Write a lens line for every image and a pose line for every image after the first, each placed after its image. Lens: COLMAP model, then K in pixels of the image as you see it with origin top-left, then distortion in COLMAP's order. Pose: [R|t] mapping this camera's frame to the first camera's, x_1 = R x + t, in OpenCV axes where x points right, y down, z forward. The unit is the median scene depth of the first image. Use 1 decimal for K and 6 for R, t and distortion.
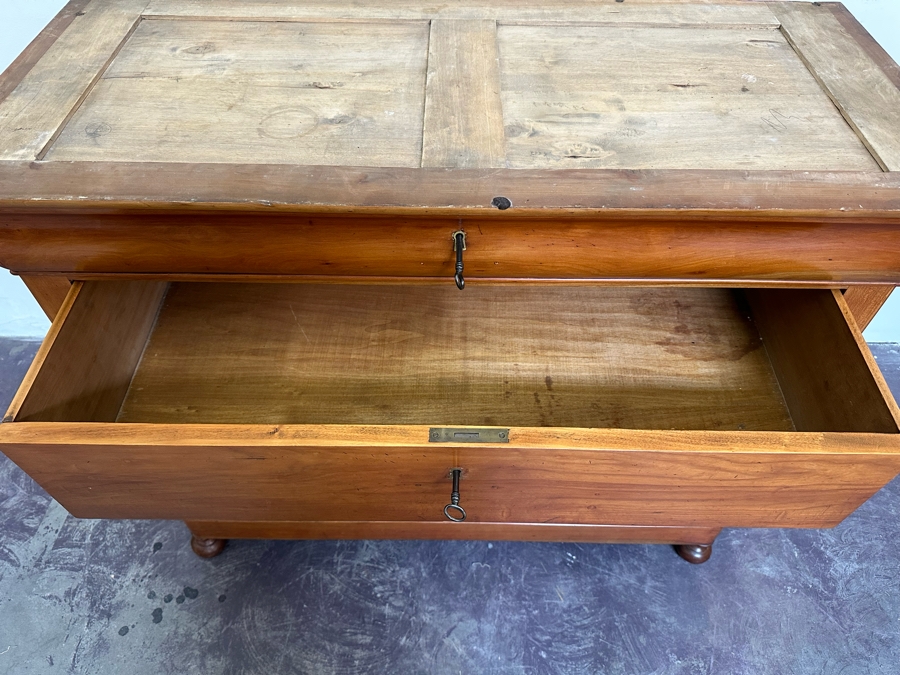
lens RADIAL K [[644.4, 0, 454.1], [0, 644.4, 341.6], [0, 0, 1]] dist [0.006454, -0.017502]
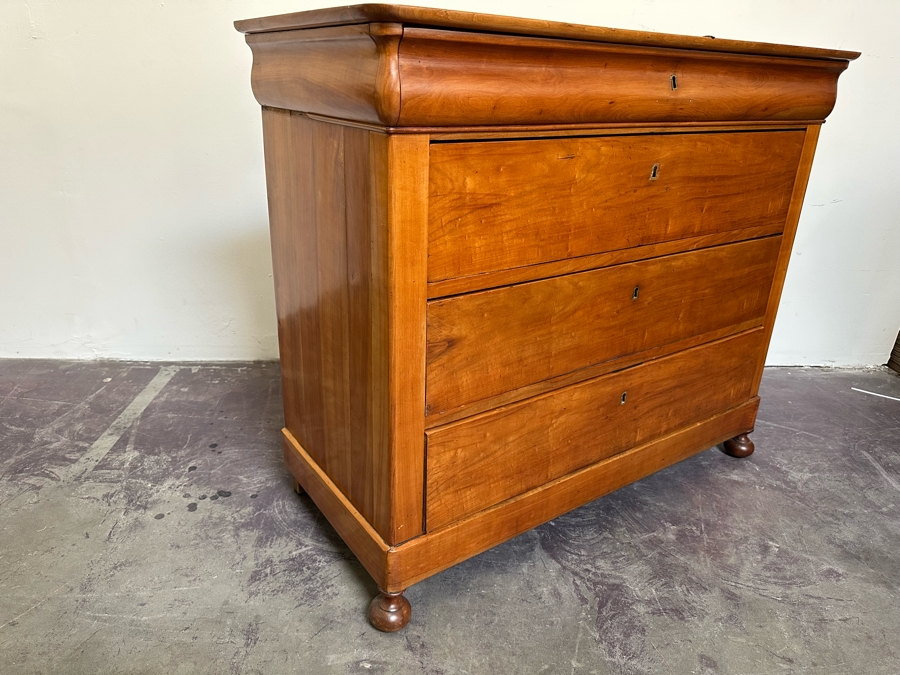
lens RADIAL K [[644.4, 0, 446.3], [0, 644.4, 336.6], [0, 0, 1]] dist [0.006454, -0.017502]
pose [[0.997305, 0.001666, 0.073343, -0.117421], [0.032384, 0.887066, -0.460505, 0.668598], [-0.065827, 0.461640, 0.884622, -0.102000]]
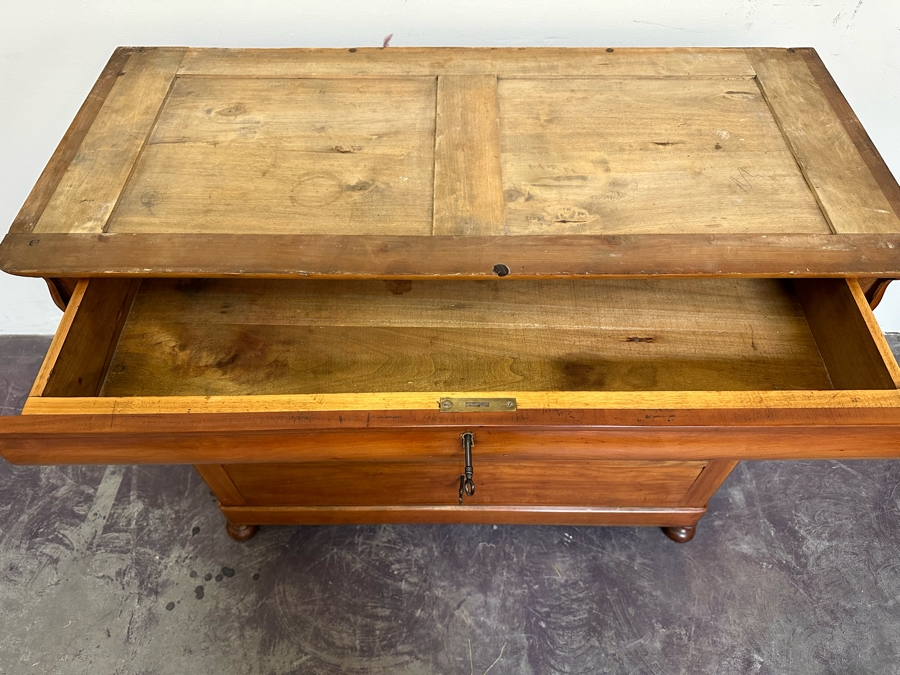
lens RADIAL K [[644.4, 0, 454.8], [0, 644.4, 342.0], [0, 0, 1]] dist [0.006454, -0.017502]
pose [[0.999921, -0.009557, -0.008143, -0.001566], [0.010064, 0.997854, 0.064706, -0.078024], [0.007507, -0.064782, 0.997871, -0.089821]]
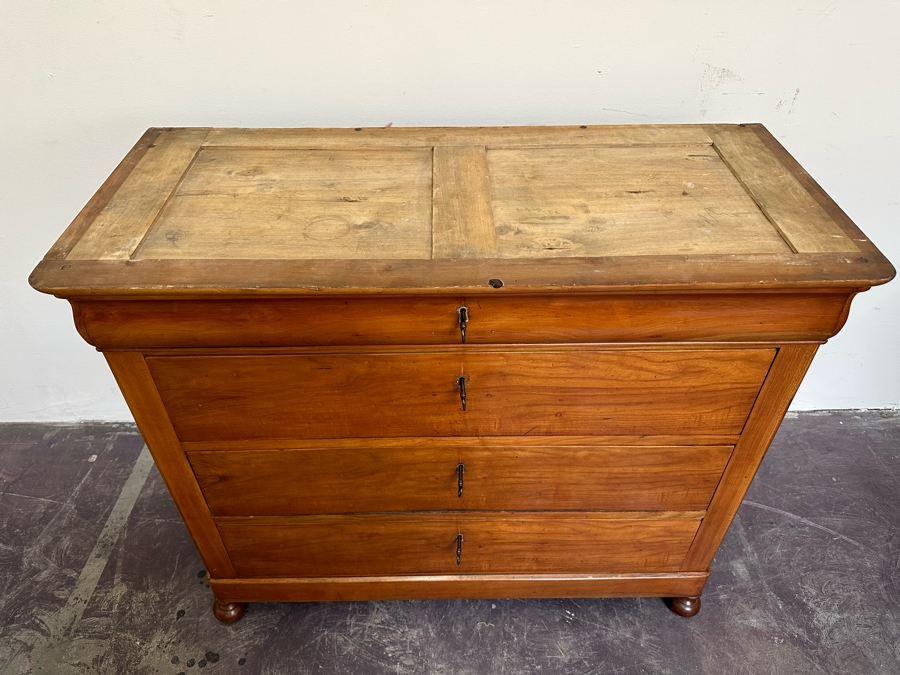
lens RADIAL K [[644.4, 0, 448.2], [0, 644.4, 340.7], [0, 0, 1]] dist [0.006454, -0.017502]
pose [[0.999721, -0.022986, 0.005501, -0.015316], [0.023545, 0.988888, -0.146783, 0.040792], [-0.002066, 0.146872, 0.989153, -0.123506]]
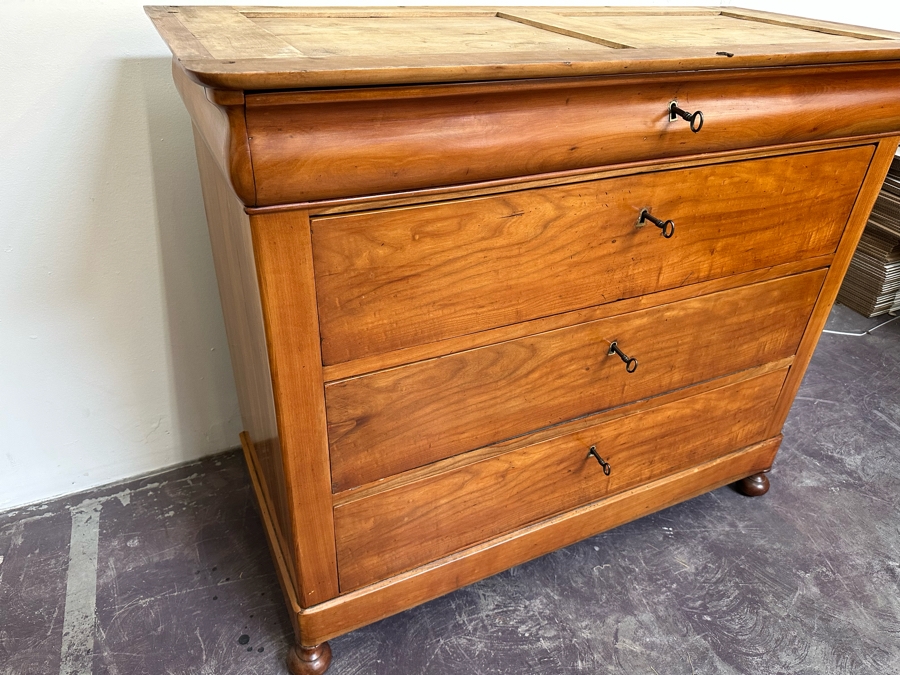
lens RADIAL K [[644.4, 0, 450.5], [0, 644.4, 341.4], [0, 0, 1]] dist [0.006454, -0.017502]
pose [[0.897683, -0.214878, 0.384699, -0.463834], [0.313430, 0.925022, -0.214699, 0.180808], [-0.309721, 0.313308, 0.897726, 0.119963]]
